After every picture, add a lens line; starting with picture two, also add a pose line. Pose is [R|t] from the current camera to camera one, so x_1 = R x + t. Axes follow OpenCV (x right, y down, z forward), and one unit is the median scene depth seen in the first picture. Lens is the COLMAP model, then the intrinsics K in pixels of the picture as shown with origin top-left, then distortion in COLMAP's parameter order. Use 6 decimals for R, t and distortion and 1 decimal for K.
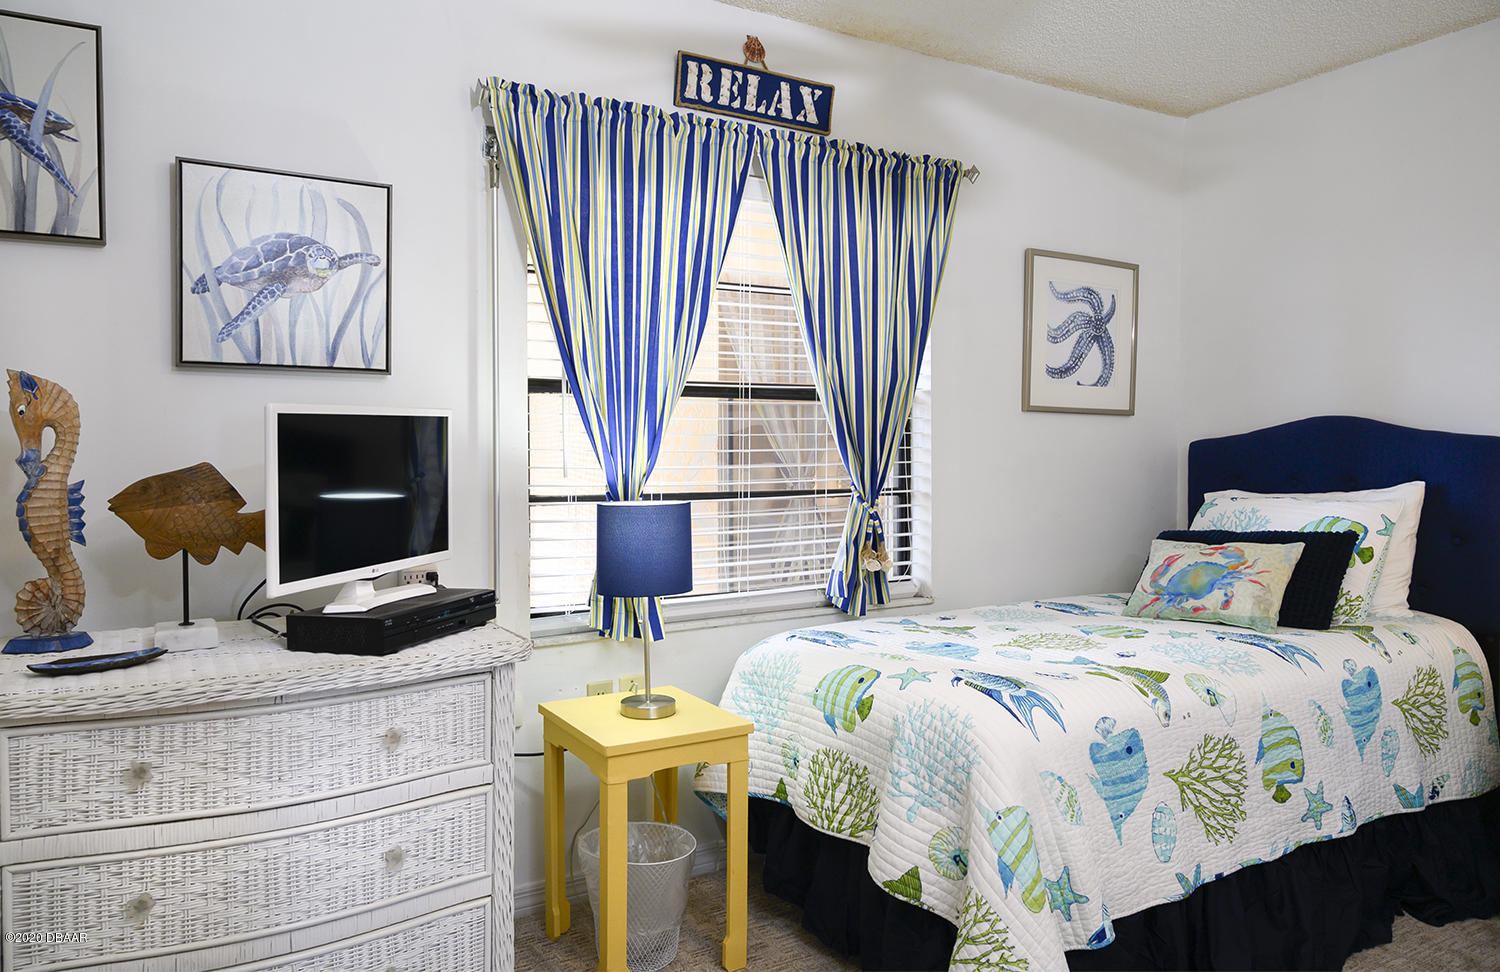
lens RADIAL K [[1017.0, 0, 746.5], [0, 1017.0, 473.6], [0, 0, 1]] dist [0.004472, 0.001439]
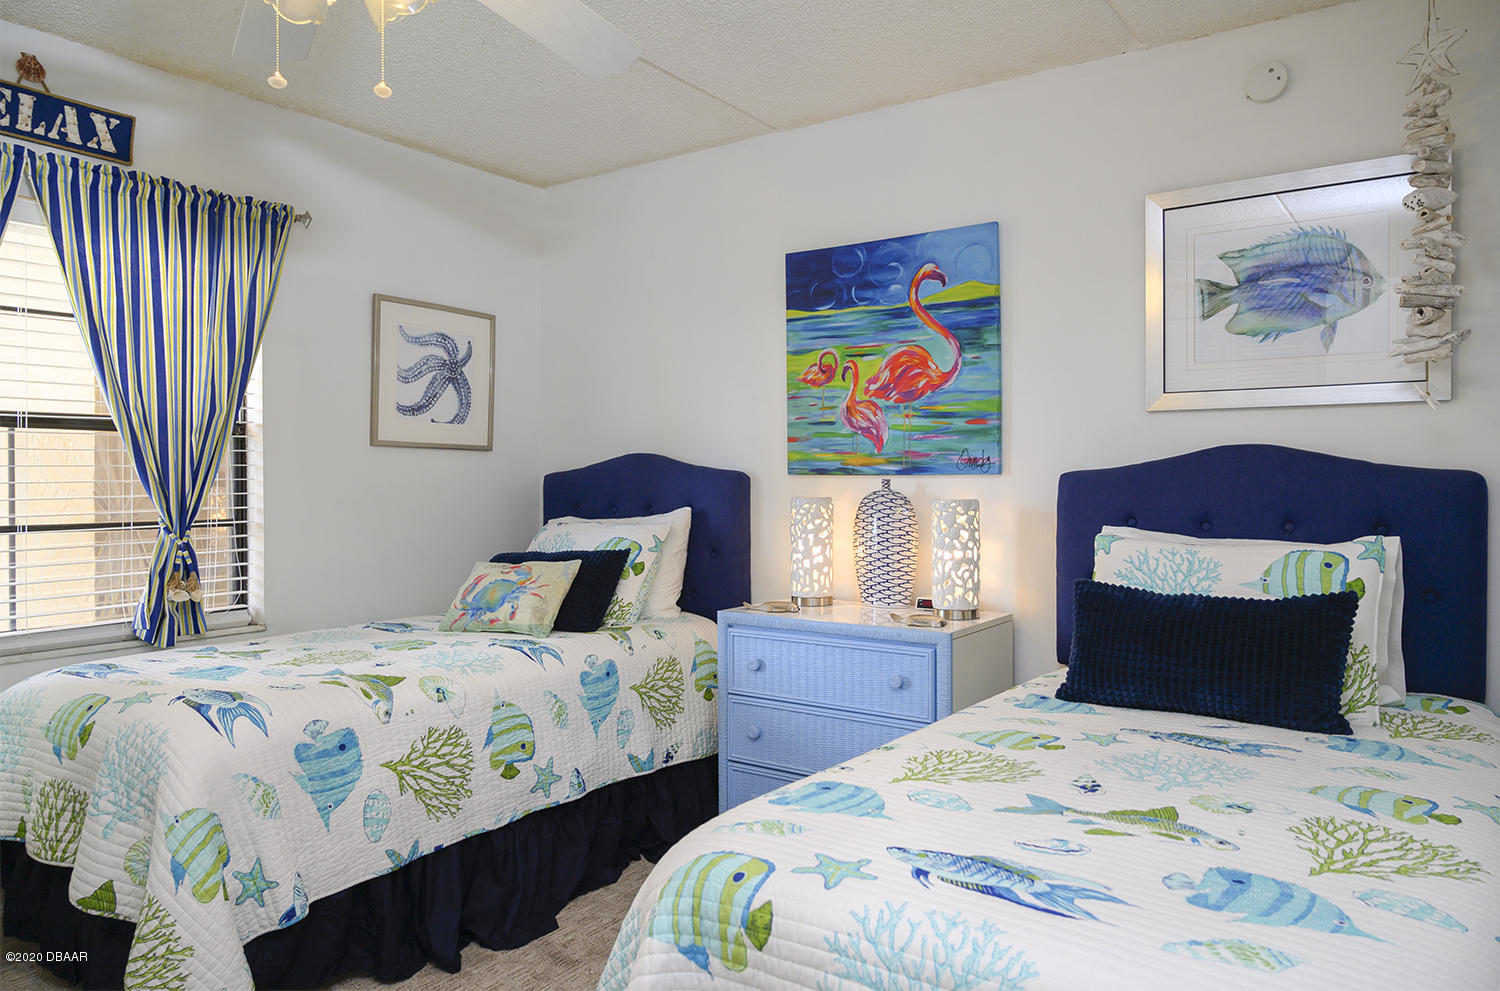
lens RADIAL K [[1009.0, 0, 751.4], [0, 1009.0, 496.8], [0, 0, 1]] dist [-0.000651, 0.000807]
pose [[0.915140, -0.006372, 0.403087, 0.240586], [0.010137, 0.999923, -0.007207, 0.004747], [-0.403010, 0.010681, 0.915133, -0.147226]]
